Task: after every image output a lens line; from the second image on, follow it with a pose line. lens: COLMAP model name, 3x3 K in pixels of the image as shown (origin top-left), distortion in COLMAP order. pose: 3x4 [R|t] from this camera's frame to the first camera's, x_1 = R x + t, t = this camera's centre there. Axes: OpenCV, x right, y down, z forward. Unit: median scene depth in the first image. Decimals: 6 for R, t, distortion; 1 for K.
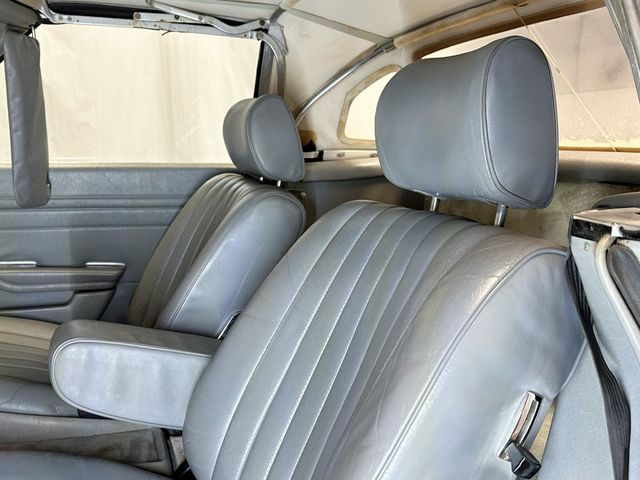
lens RADIAL K [[610.1, 0, 320.0], [0, 610.1, 240.0], [0, 0, 1]] dist [0.167578, -0.353643]
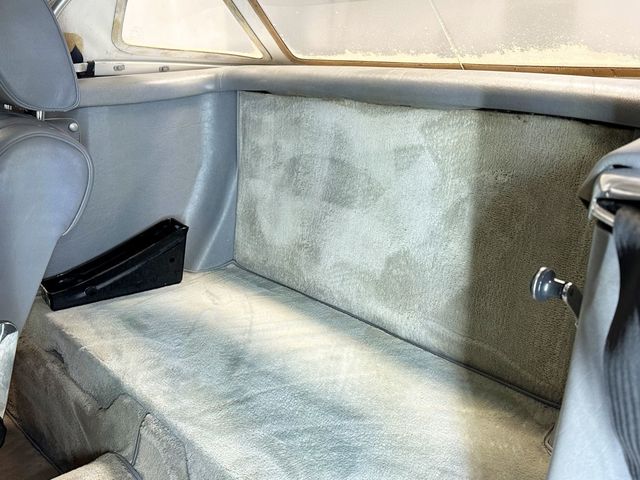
lens RADIAL K [[610.1, 0, 320.0], [0, 610.1, 240.0], [0, 0, 1]] dist [0.167578, -0.353643]
pose [[0.929675, -0.092364, 0.356613, -0.032825], [0.043999, 0.988968, 0.141444, -0.036033], [-0.365743, -0.115806, 0.923483, 0.239631]]
